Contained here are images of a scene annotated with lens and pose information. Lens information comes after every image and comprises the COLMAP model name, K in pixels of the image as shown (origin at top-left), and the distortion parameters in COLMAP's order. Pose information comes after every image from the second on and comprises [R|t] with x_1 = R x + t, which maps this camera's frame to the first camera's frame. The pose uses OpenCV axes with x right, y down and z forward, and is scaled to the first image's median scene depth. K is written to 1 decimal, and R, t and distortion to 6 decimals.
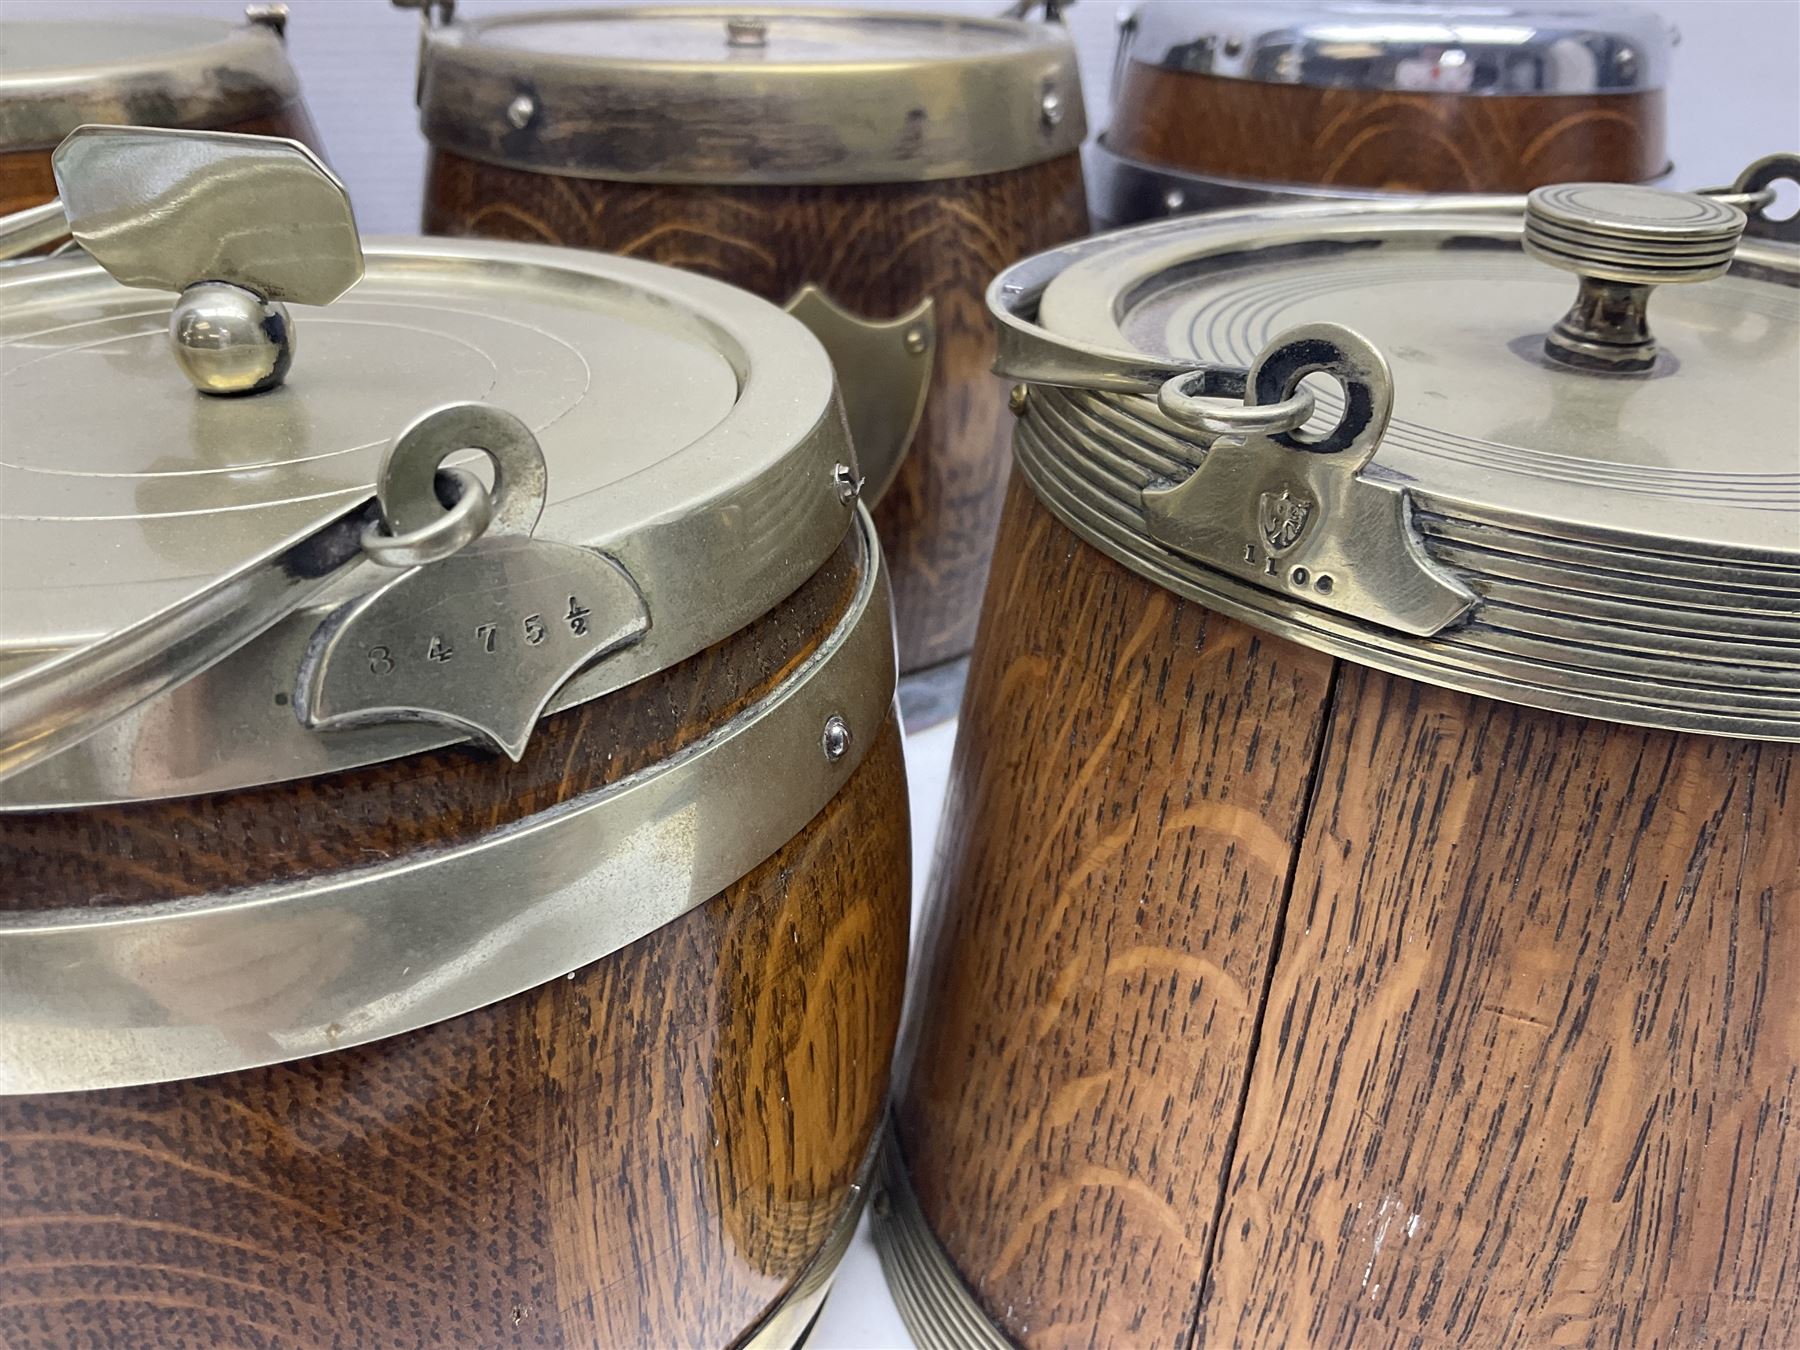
lens RADIAL K [[1504.0, 0, 900.0], [0, 1504.0, 675.0], [0, 0, 1]] dist [0.105271, -0.233290]
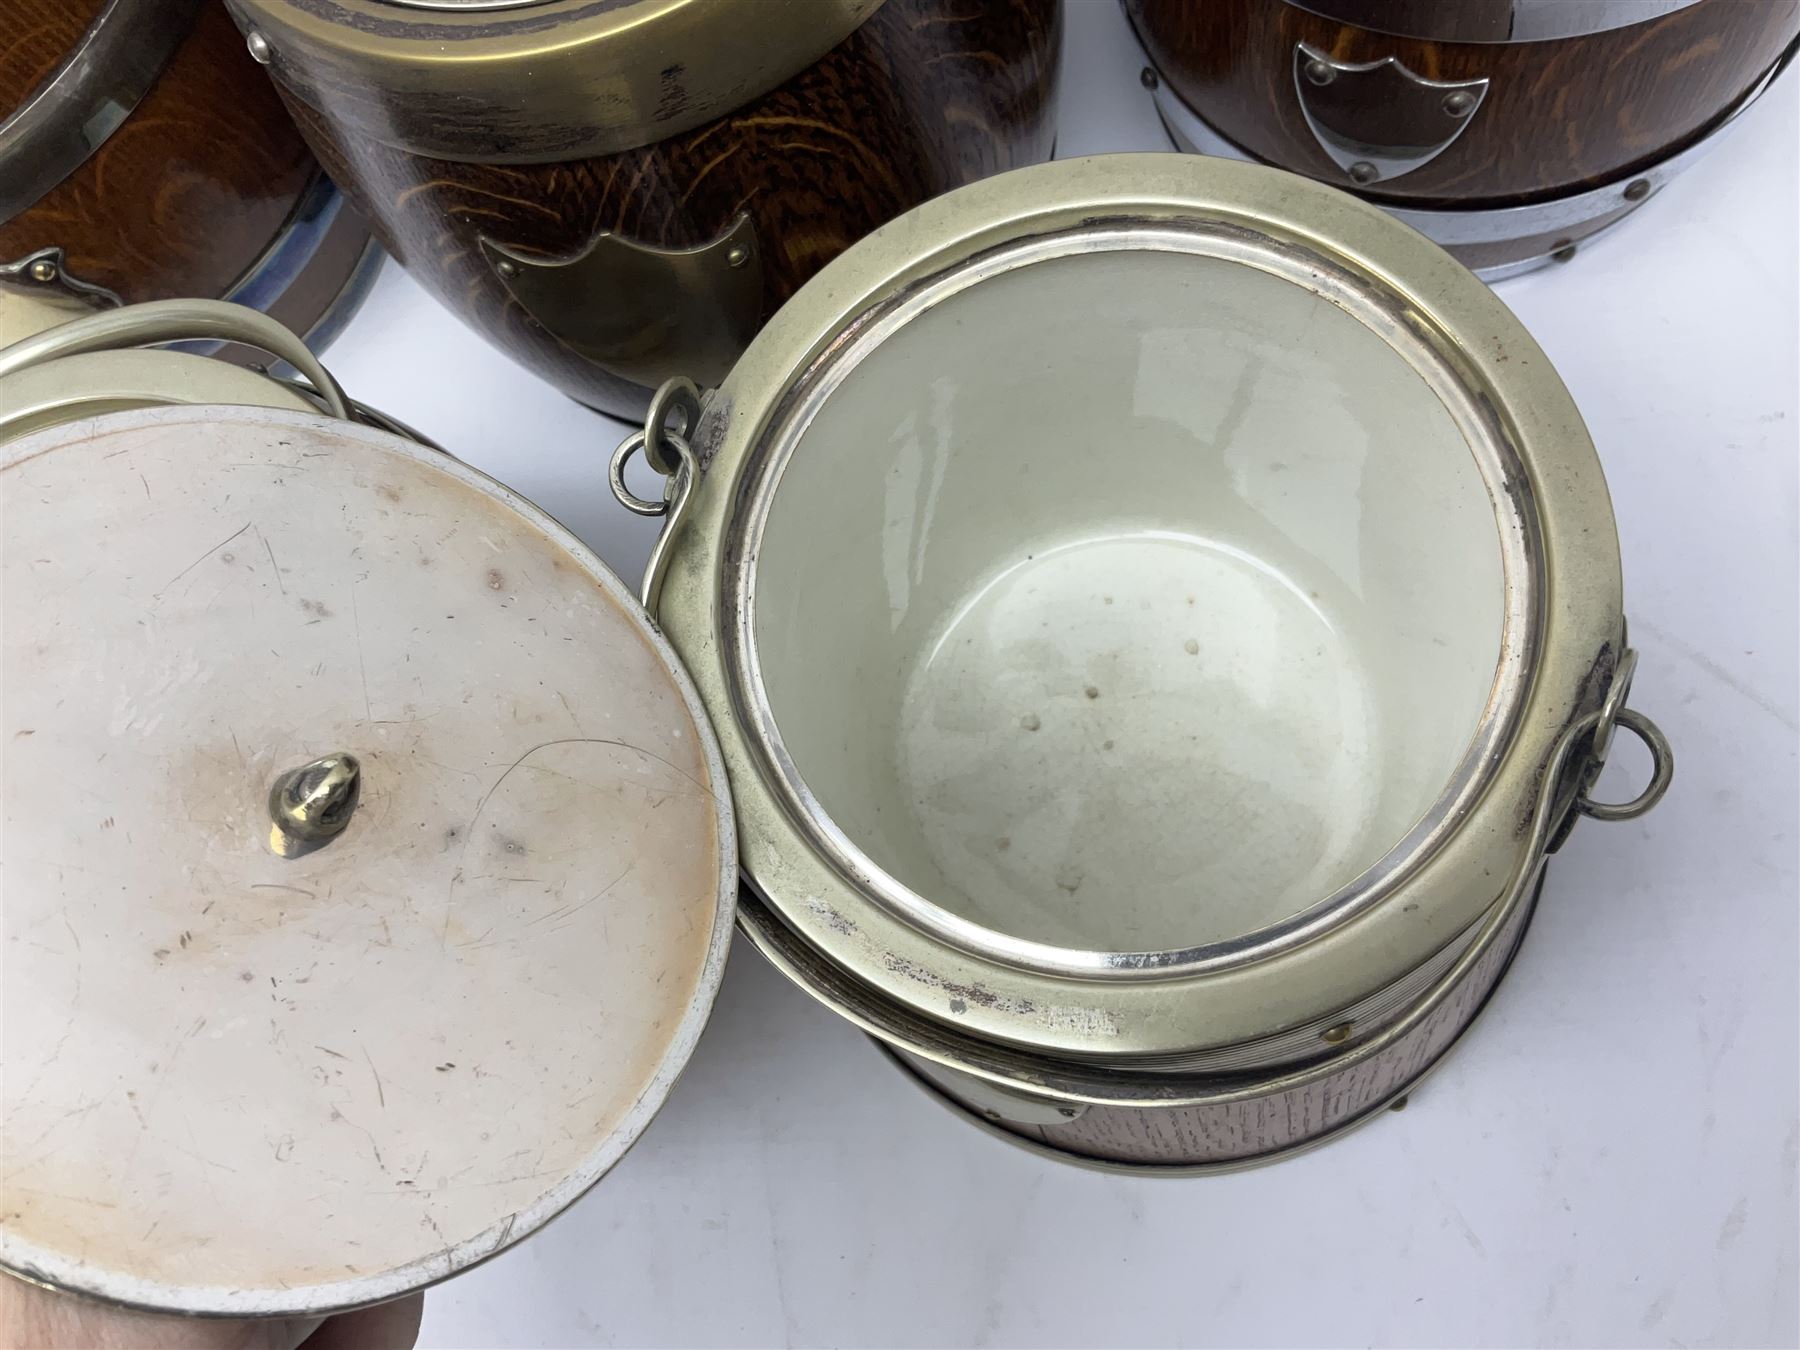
lens RADIAL K [[1487.6, 0, 900.0], [0, 1487.6, 675.0], [0, 0, 1]] dist [0.122526, -0.273752]
pose [[0.964097, 0.135620, -0.228307, 0.667814], [0.077926, 0.677411, 0.731465, -1.356837], [0.253859, -0.722994, 0.642522, 0.491863]]
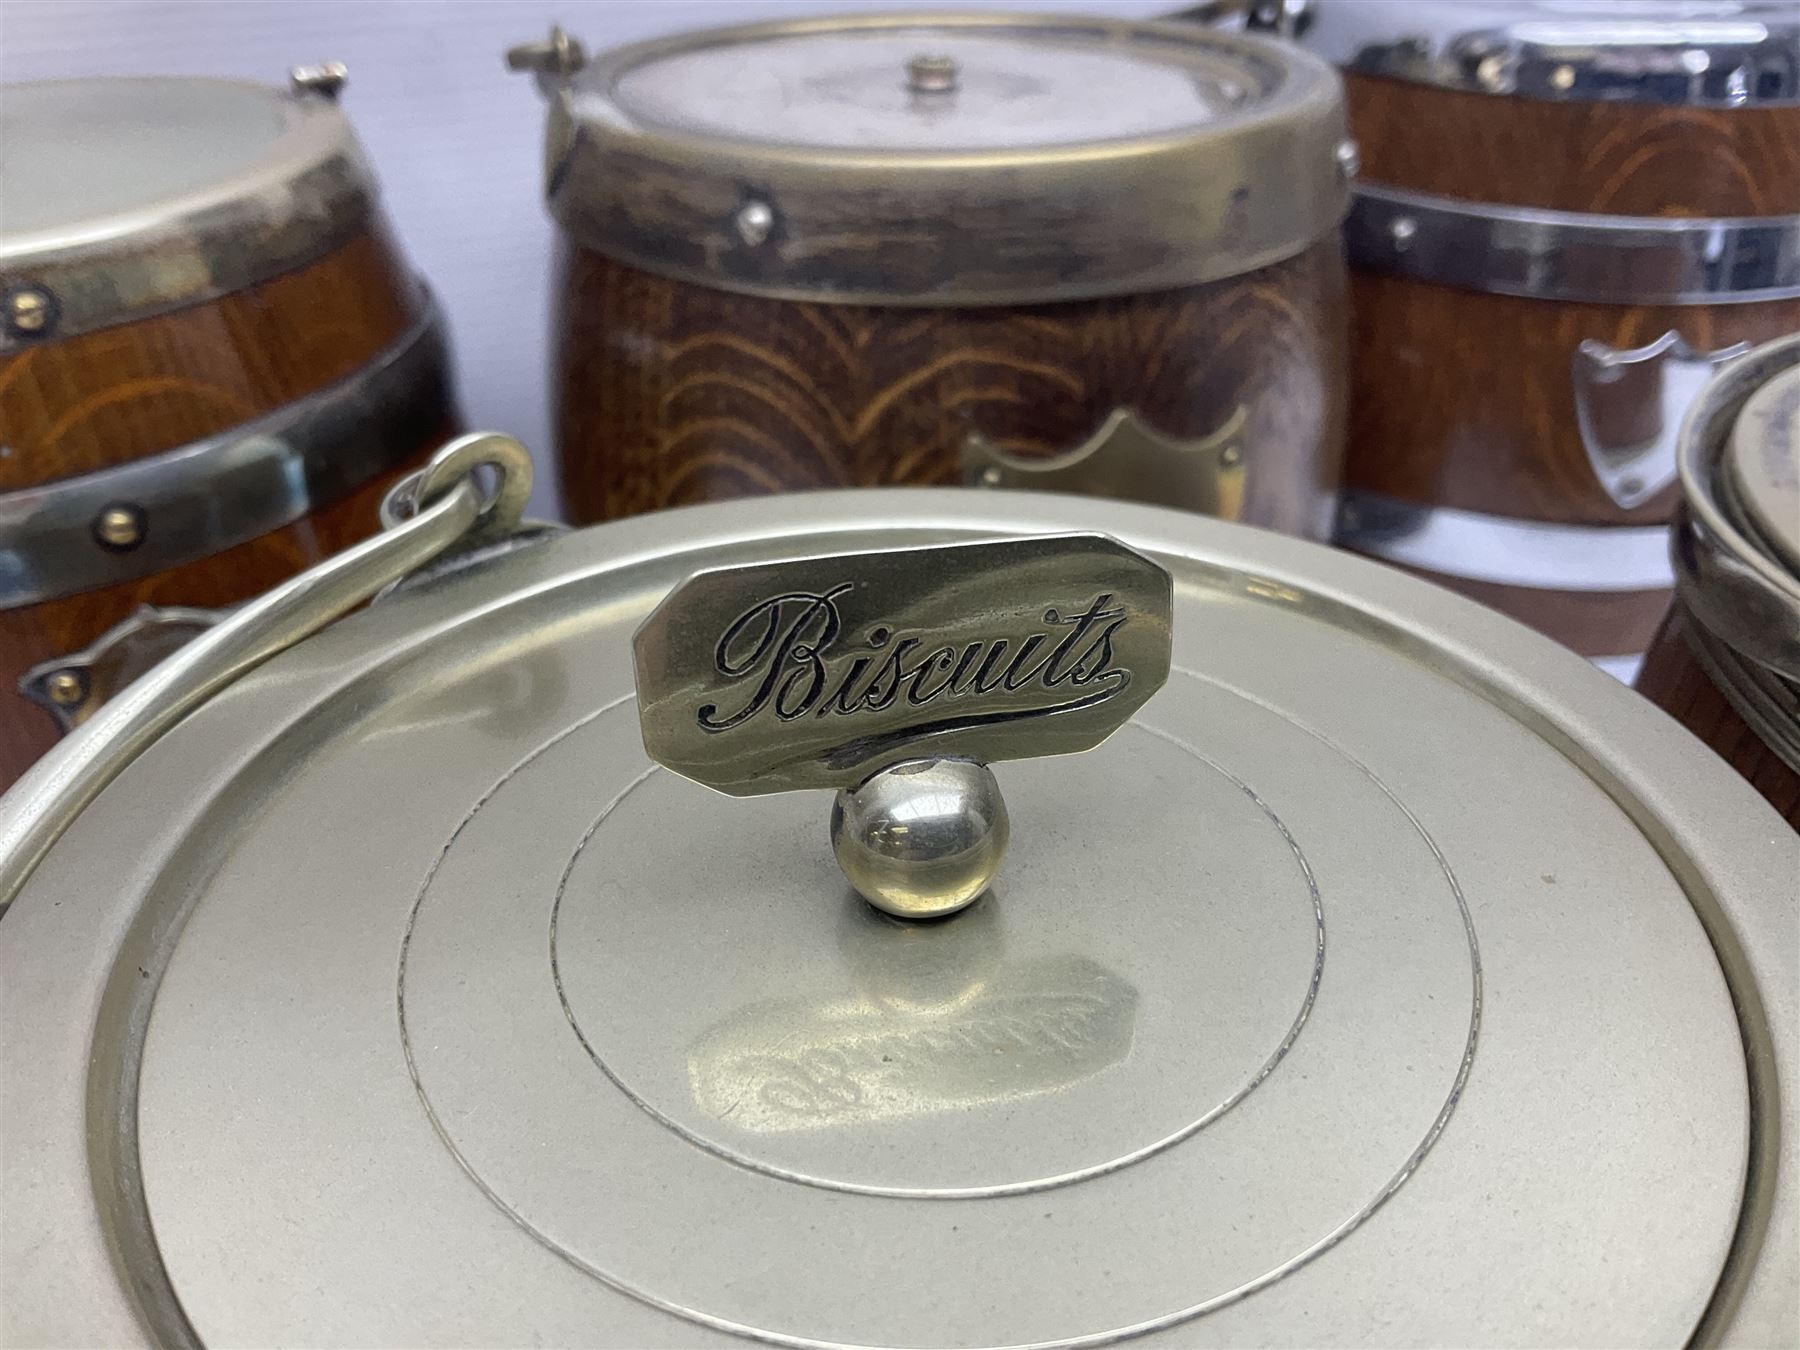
lens RADIAL K [[1504.0, 0, 900.0], [0, 1504.0, 675.0], [0, 0, 1]] dist [0.105271, -0.233290]
pose [[0.988326, -0.101837, 0.113315, -0.532422], [0.093943, 0.992901, 0.072959, -0.346295], [-0.119940, -0.061462, 0.990877, 0.356525]]
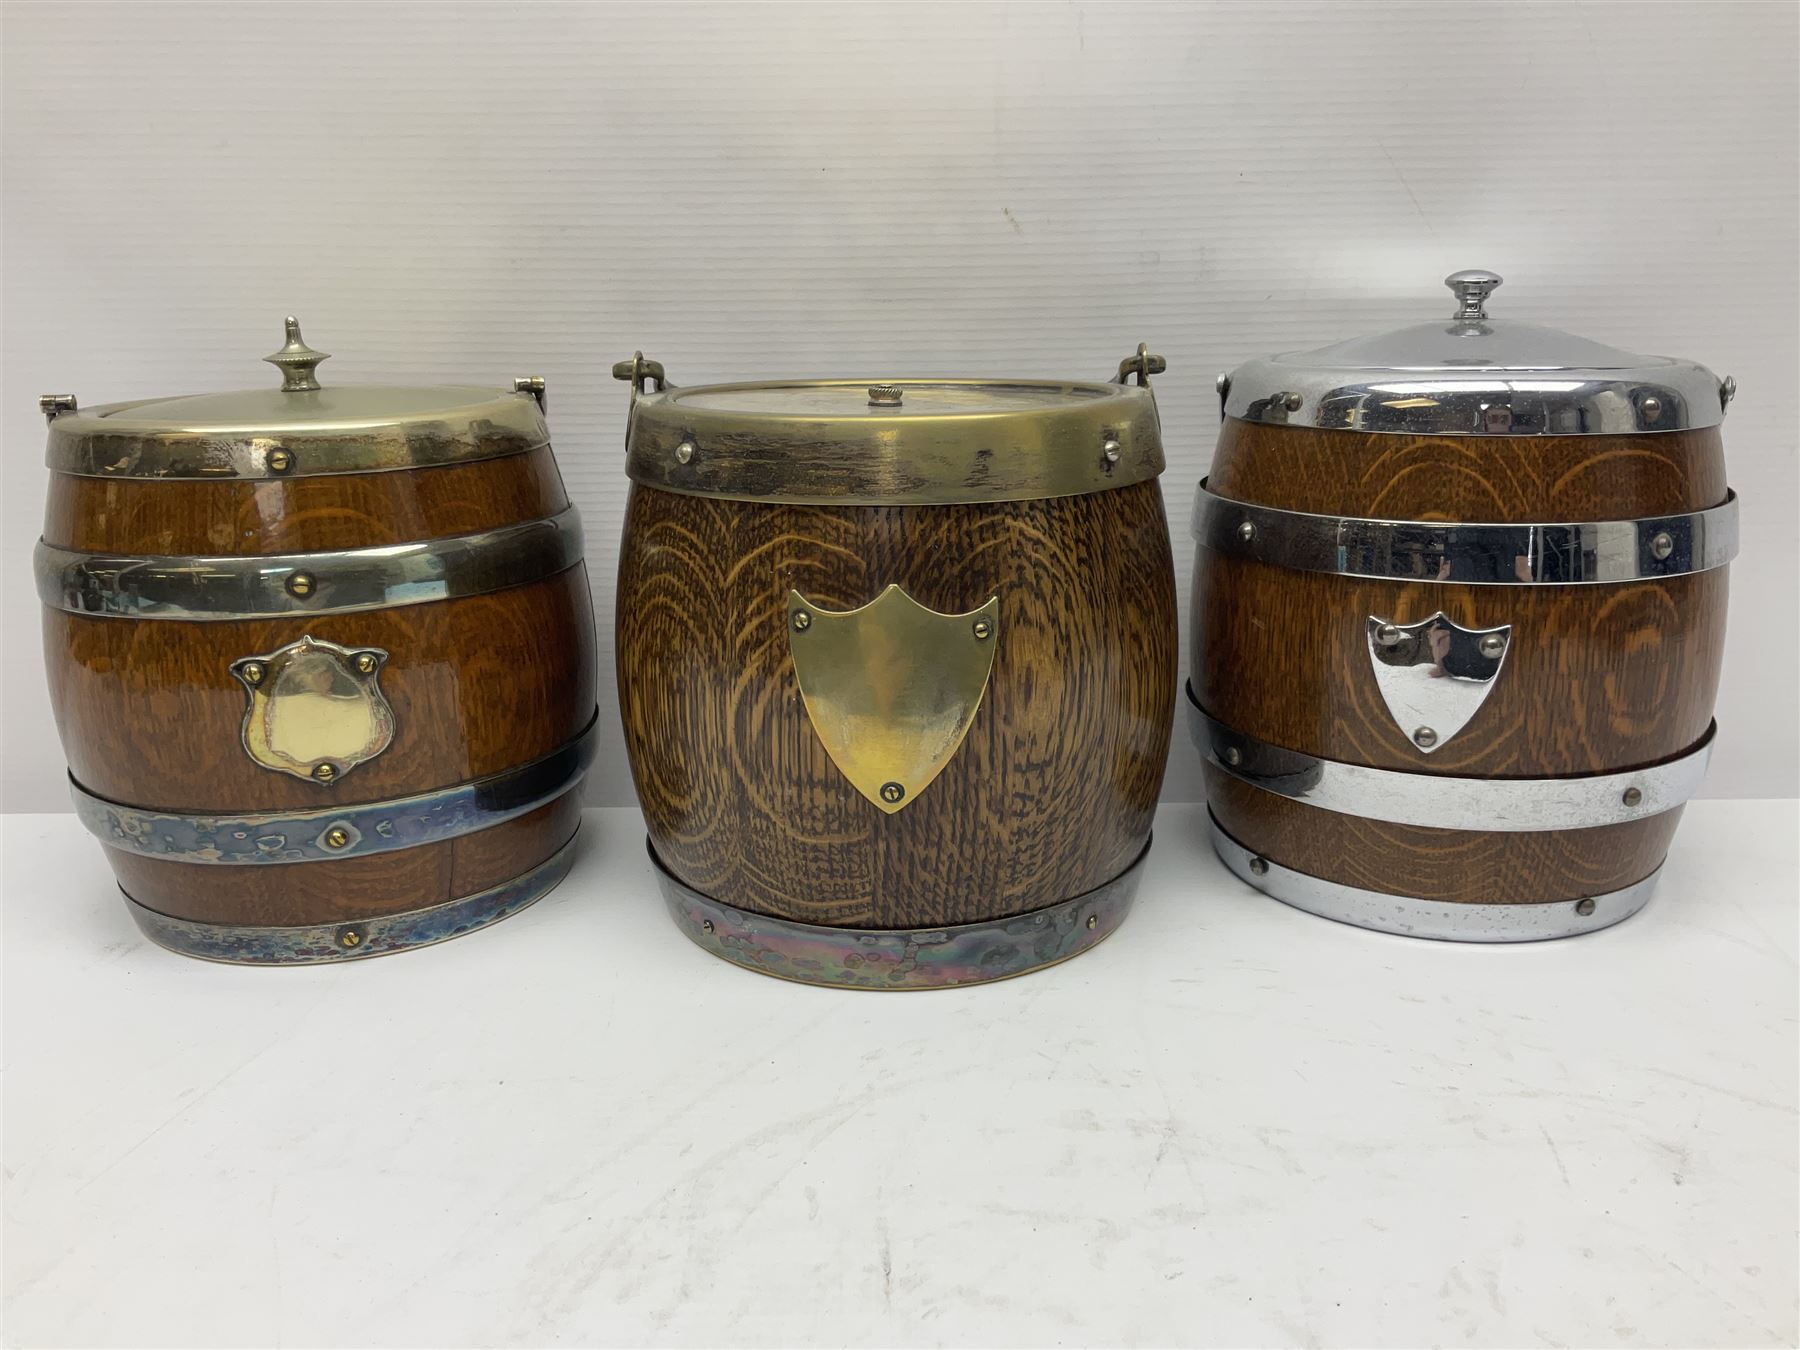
lens RADIAL K [[1487.6, 0, 900.0], [0, 1487.6, 675.0], [0, 0, 1]] dist [0.122526, -0.273752]
pose [[0.979069, 0.026552, -0.201789, 0.358677], [-0.070614, 0.974184, -0.214428, 0.140925], [0.190887, 0.224189, 0.955668, -0.264829]]
